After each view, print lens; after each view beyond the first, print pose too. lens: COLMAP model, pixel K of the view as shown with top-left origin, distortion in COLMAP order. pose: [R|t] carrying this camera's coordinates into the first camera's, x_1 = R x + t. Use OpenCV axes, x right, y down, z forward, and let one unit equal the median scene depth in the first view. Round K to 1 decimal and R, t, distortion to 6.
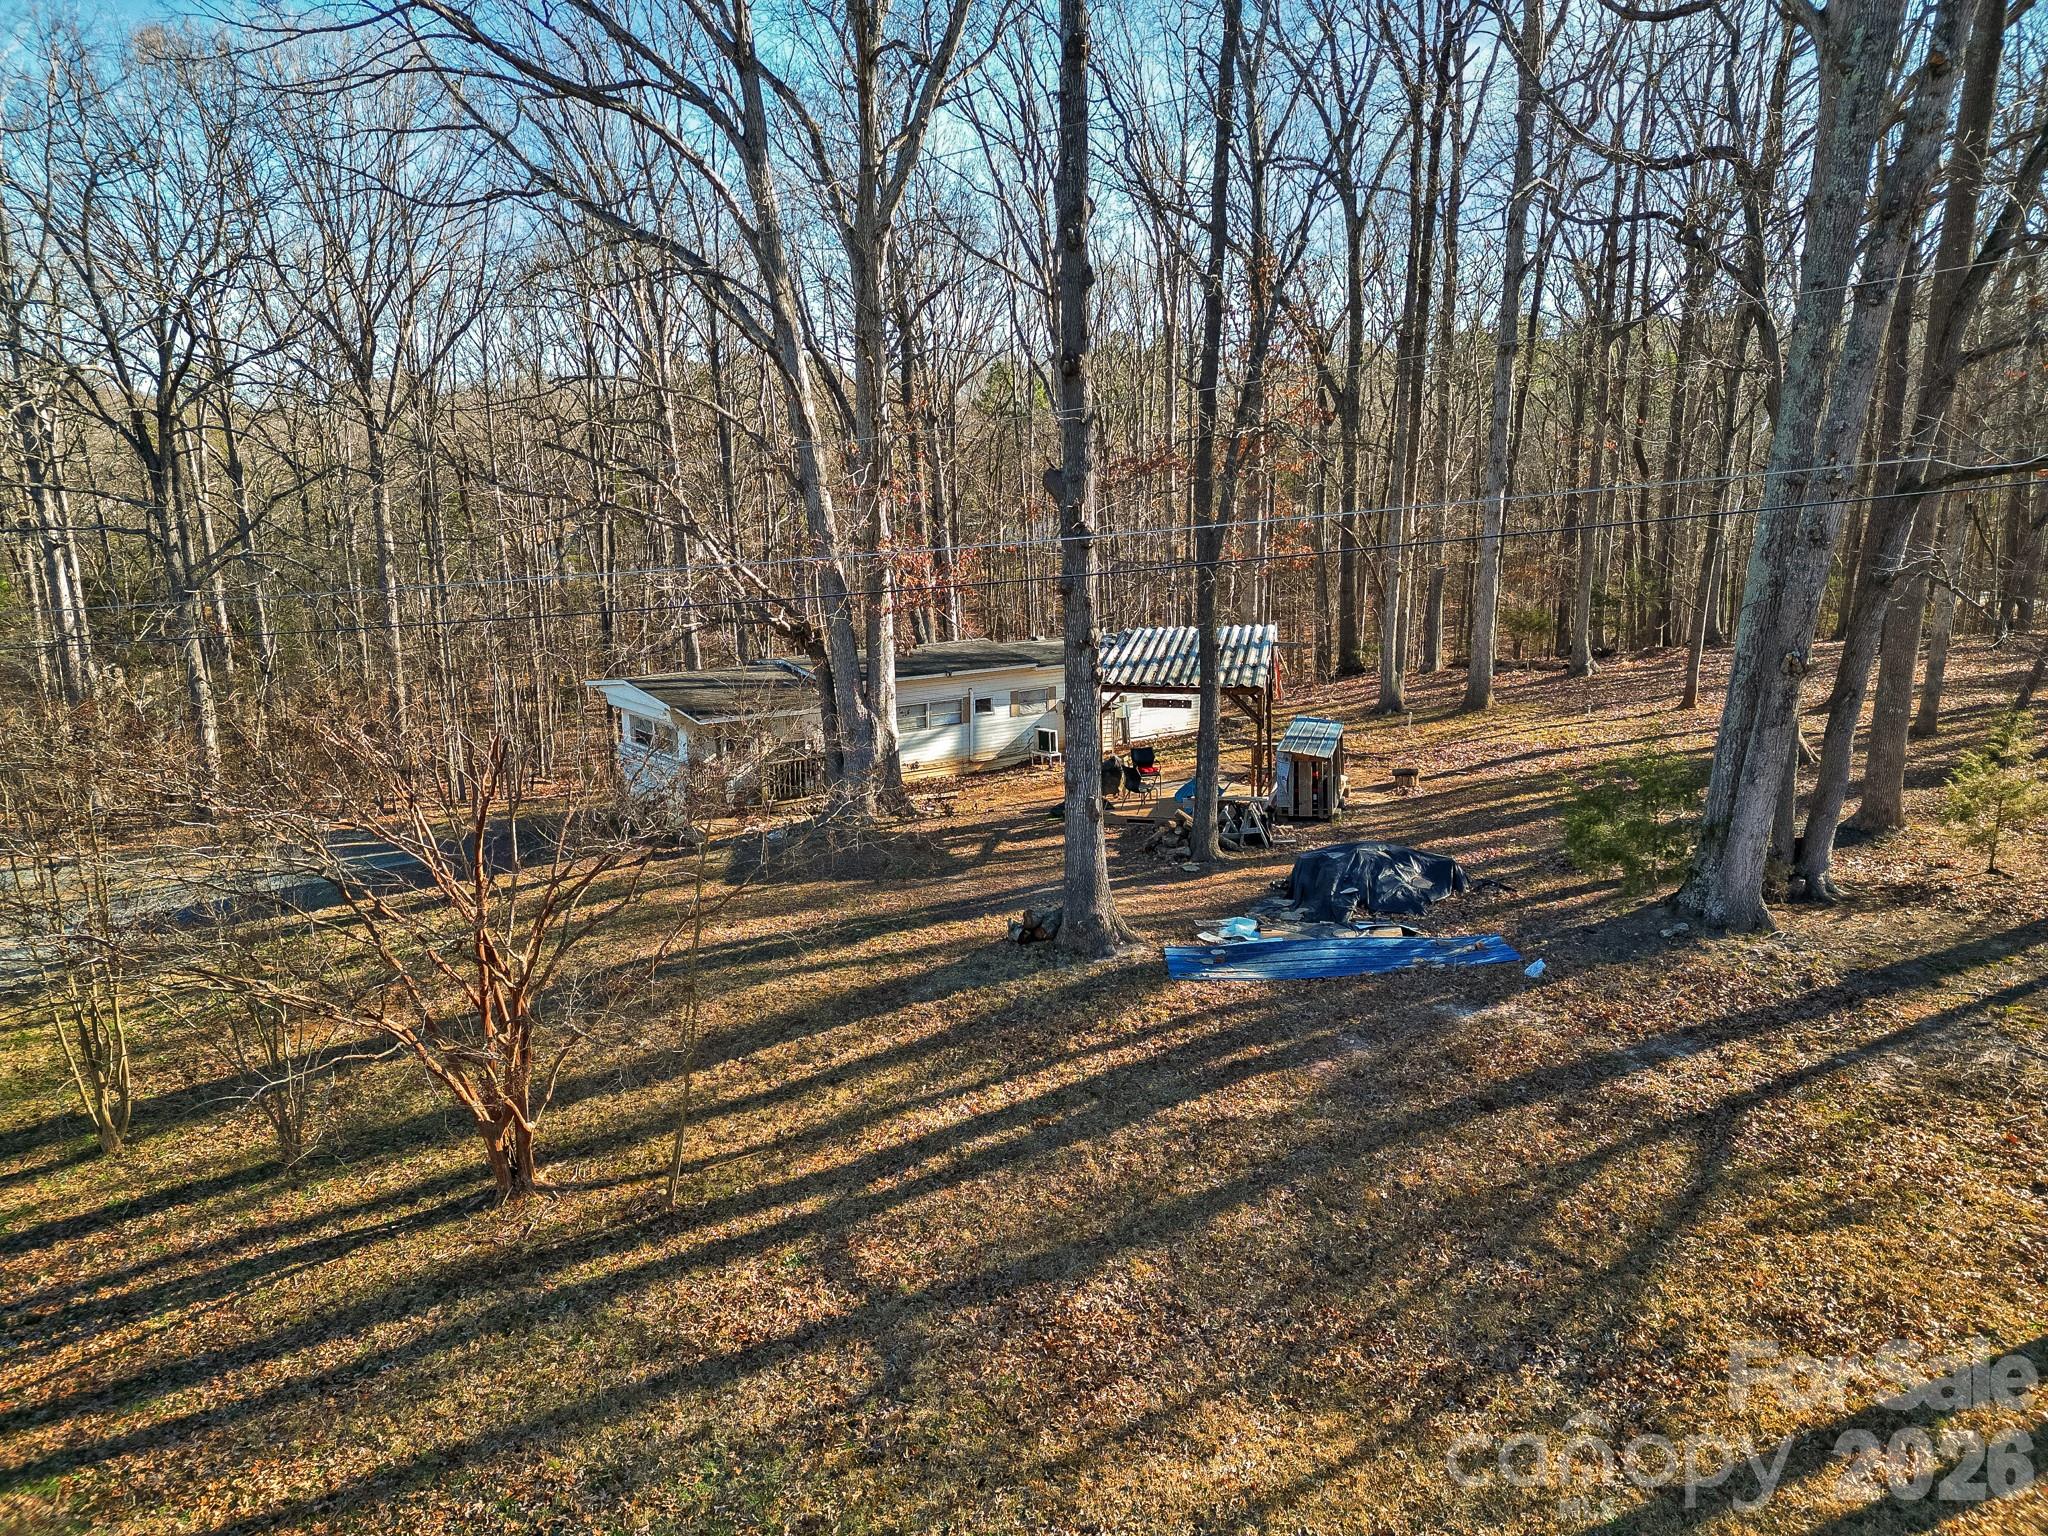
lens RADIAL K [[1412.6, 0, 1024.0], [0, 1412.6, 768.0], [0, 0, 1]] dist [0.081057, -0.075937]
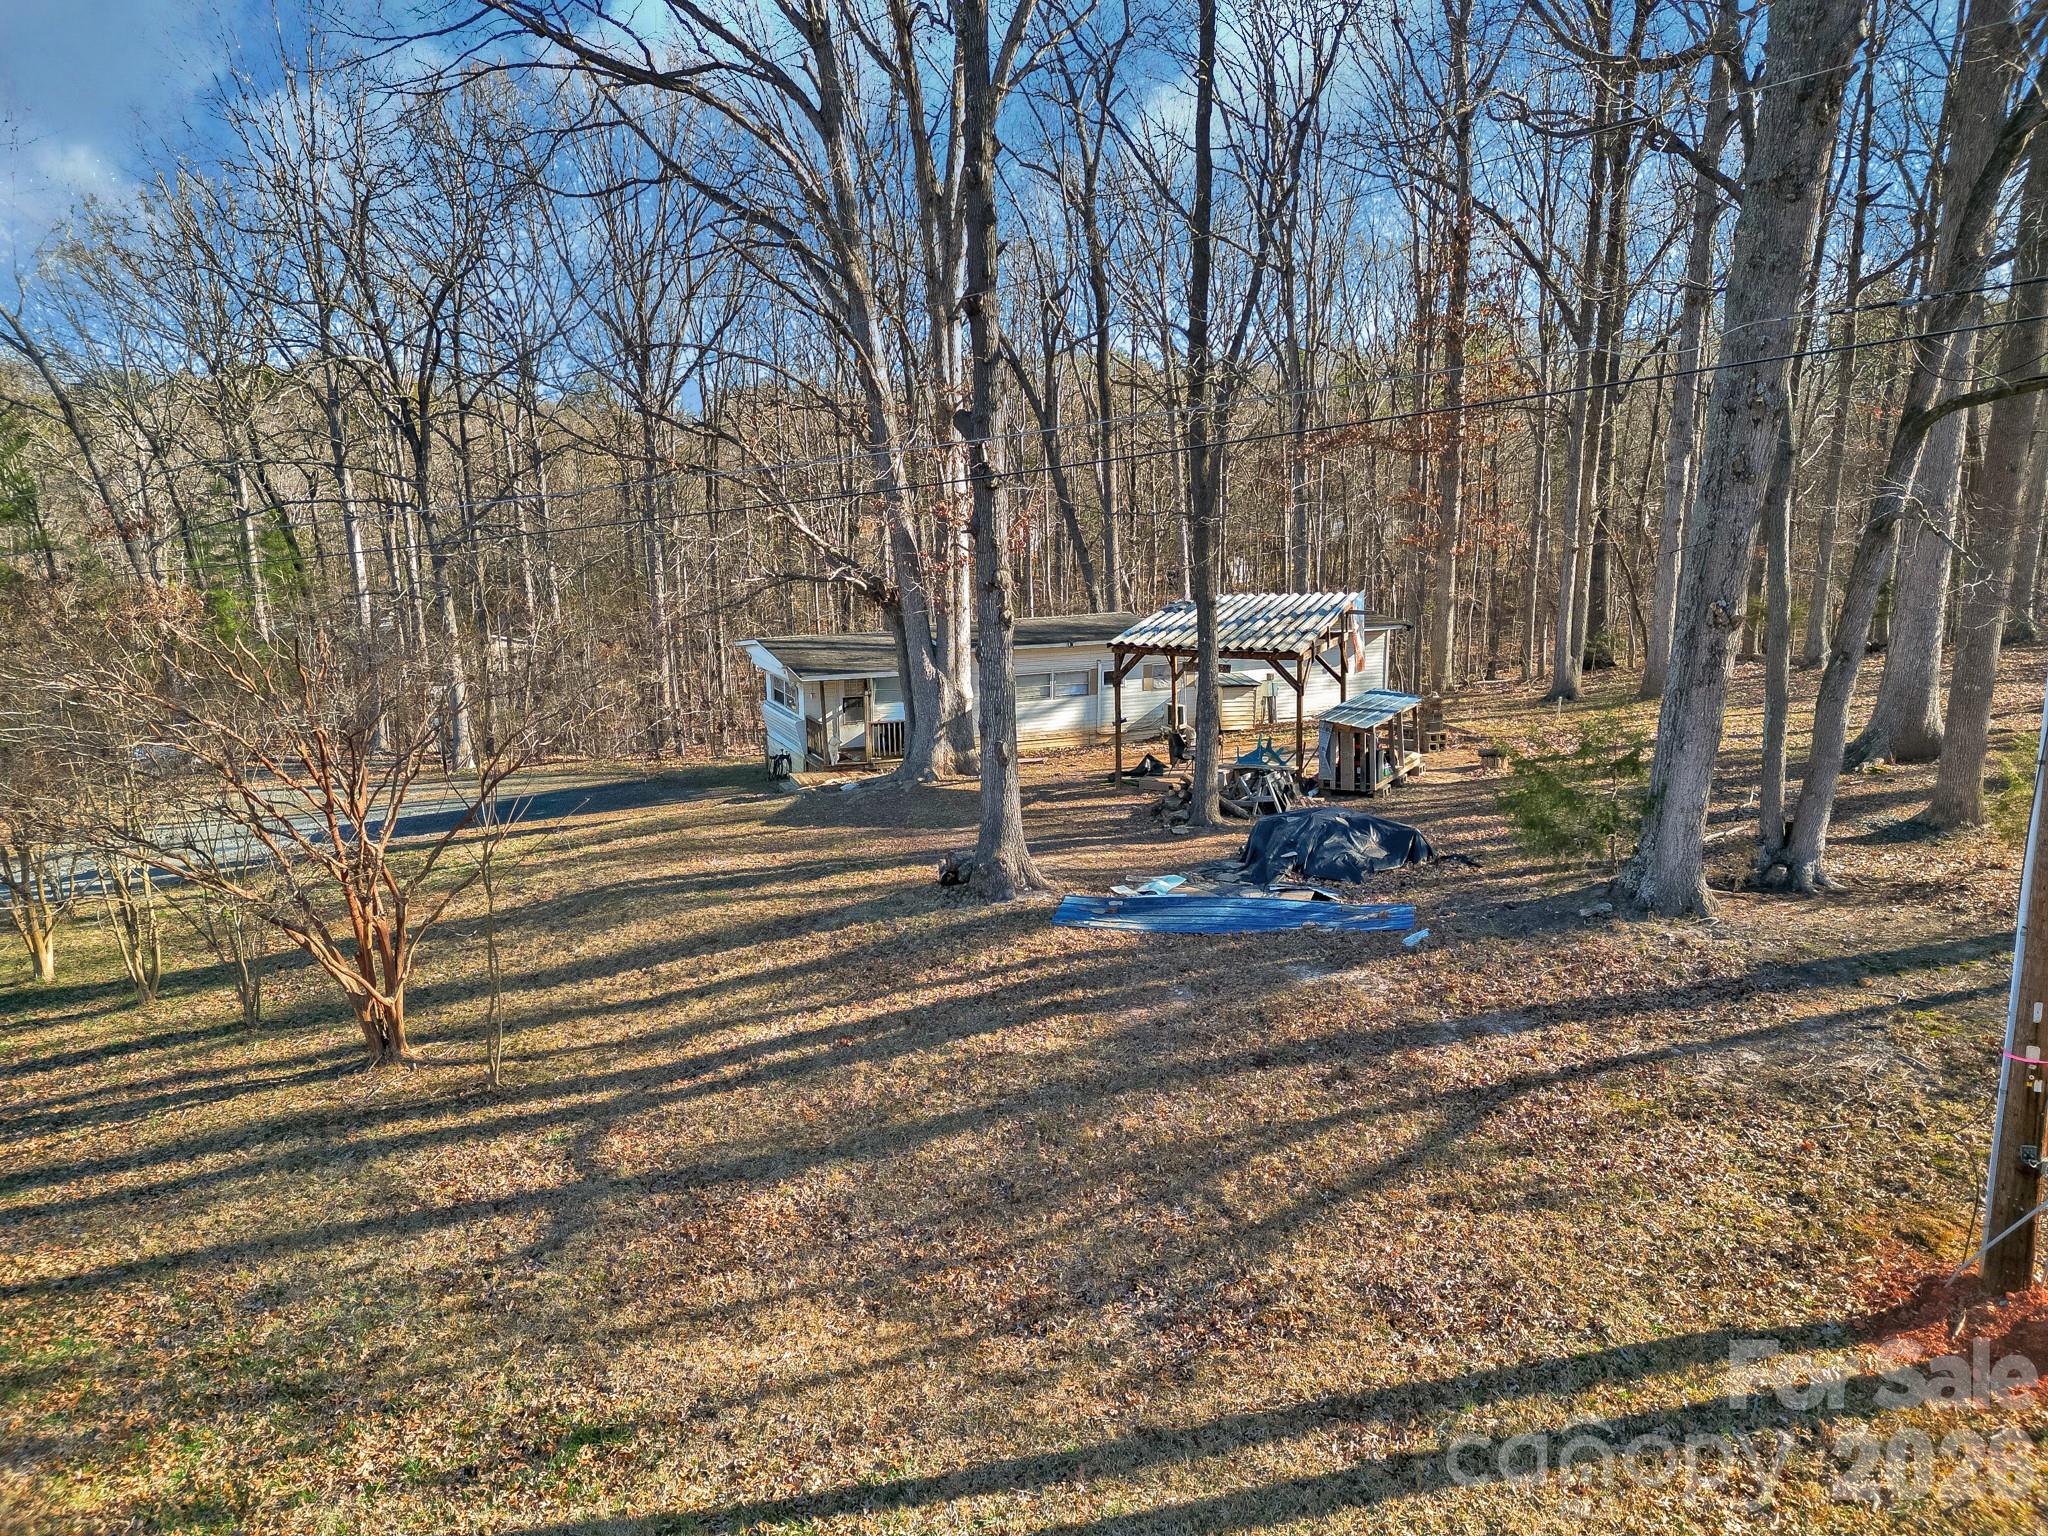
lens RADIAL K [[1412.6, 0, 1024.0], [0, 1412.6, 768.0], [0, 0, 1]] dist [0.081057, -0.075937]
pose [[0.970186, 0.045484, -0.238054, 0.320755], [-0.045488, 0.998950, 0.005478, 0.035575], [0.238054, 0.005514, 0.971236, 0.036298]]
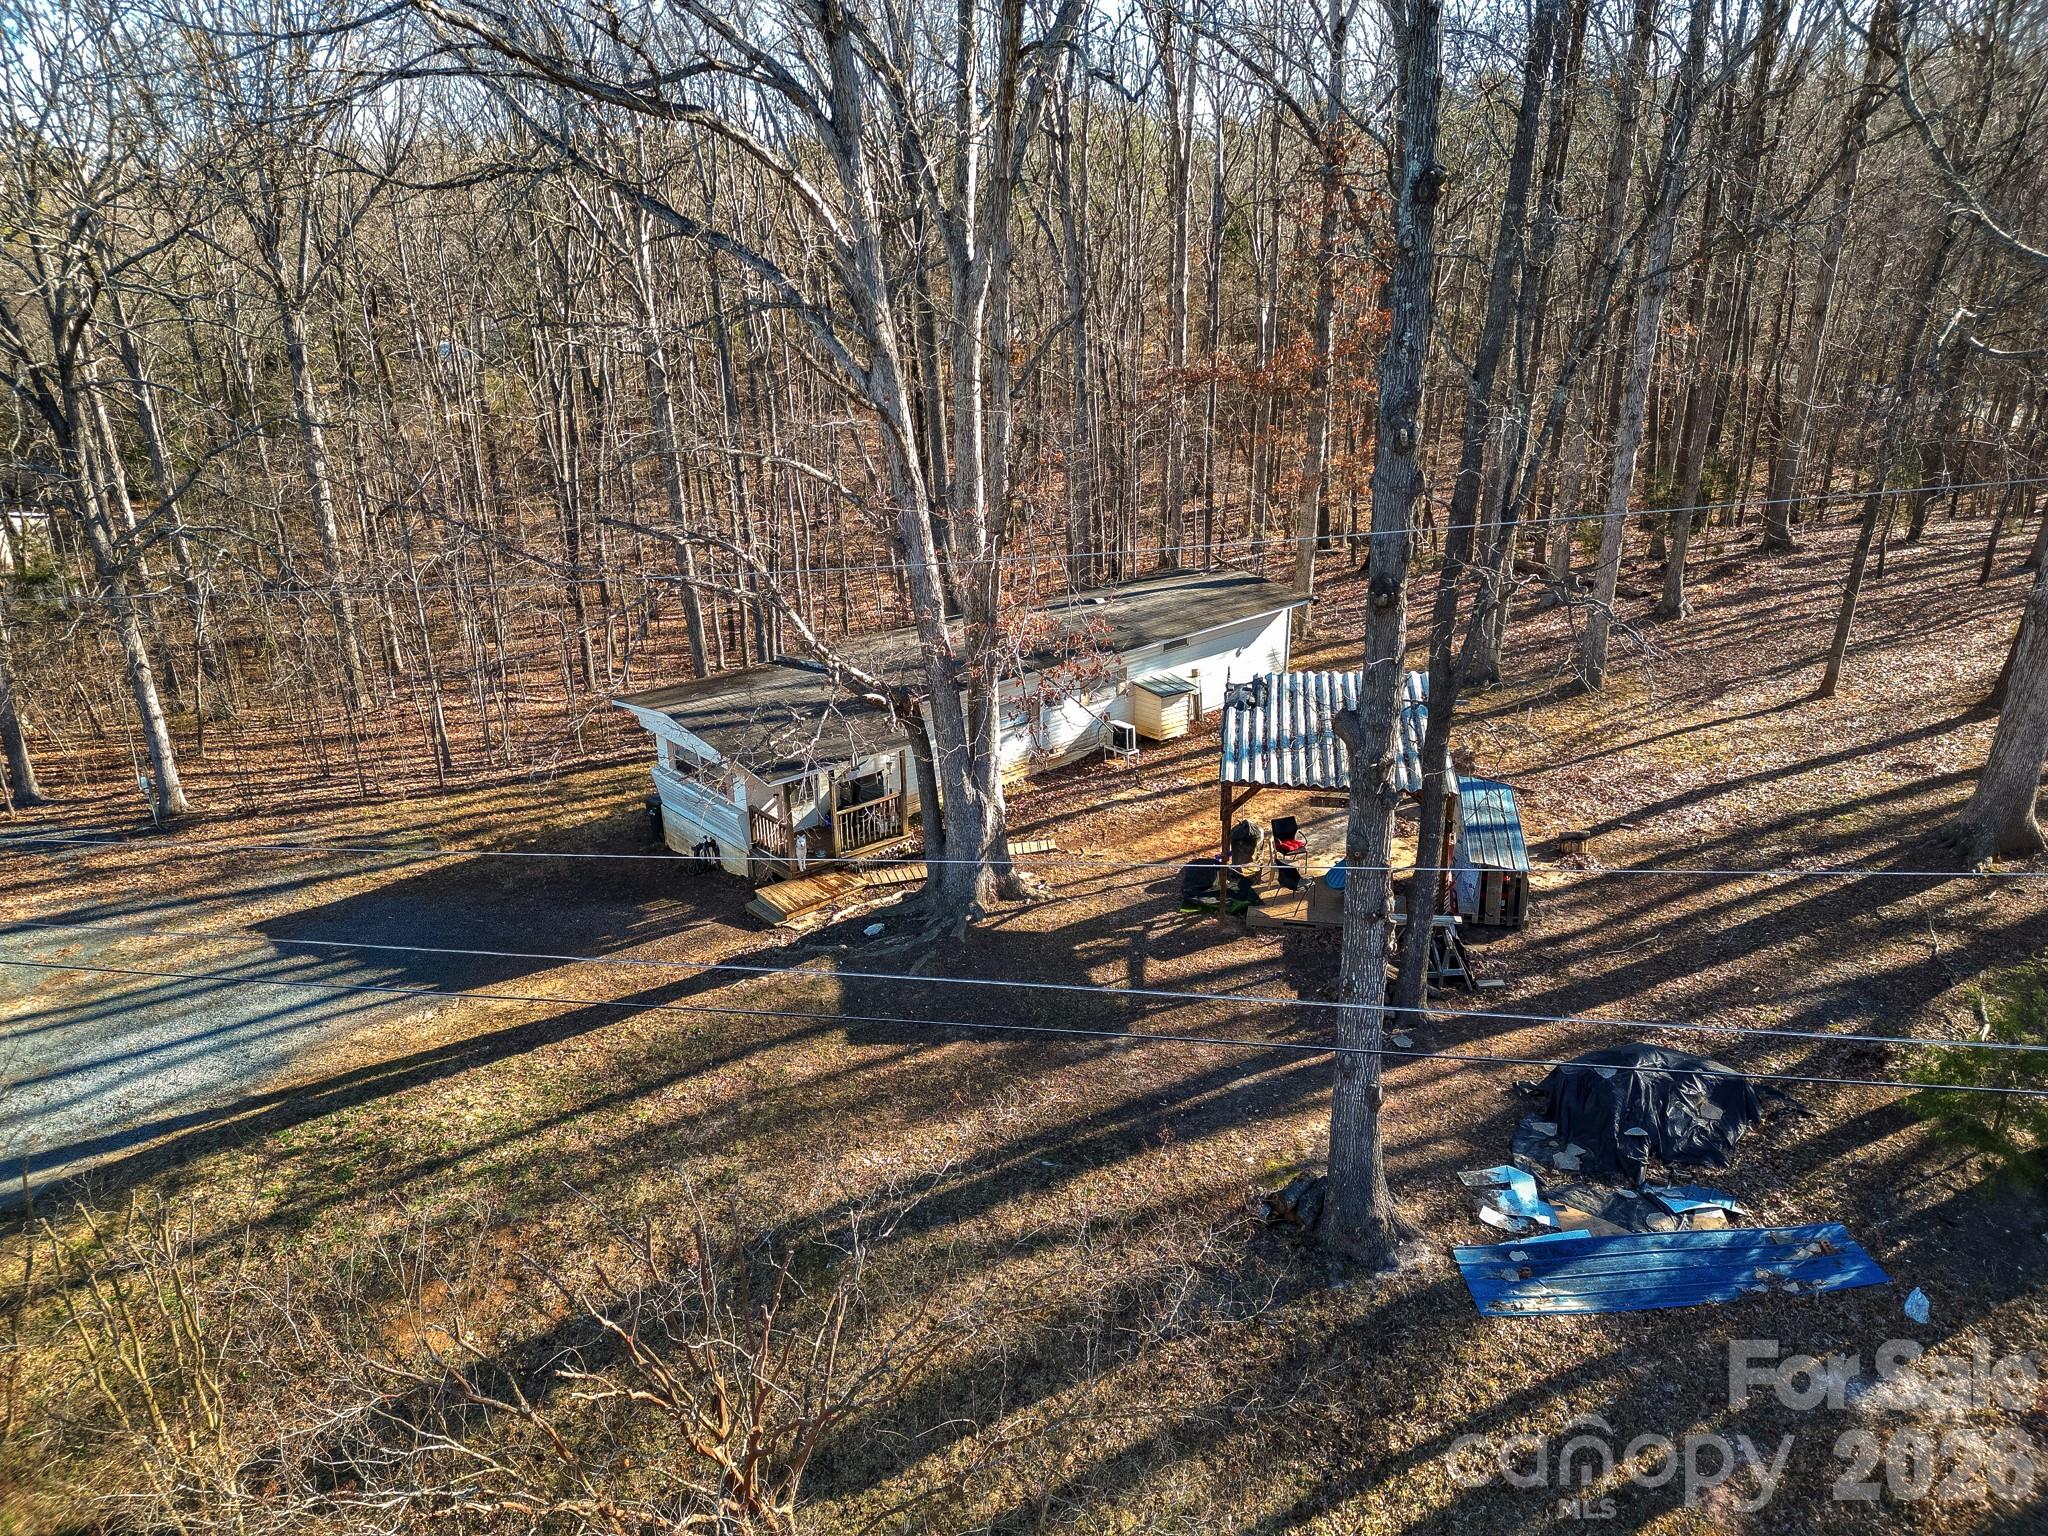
lens RADIAL K [[1412.6, 0, 1024.0], [0, 1412.6, 768.0], [0, 0, 1]] dist [0.081057, -0.075937]
pose [[0.998154, -0.025330, 0.055204, -0.208632], [0.015869, 0.986077, 0.165529, -0.320972], [-0.058628, -0.164347, 0.984659, 0.233181]]
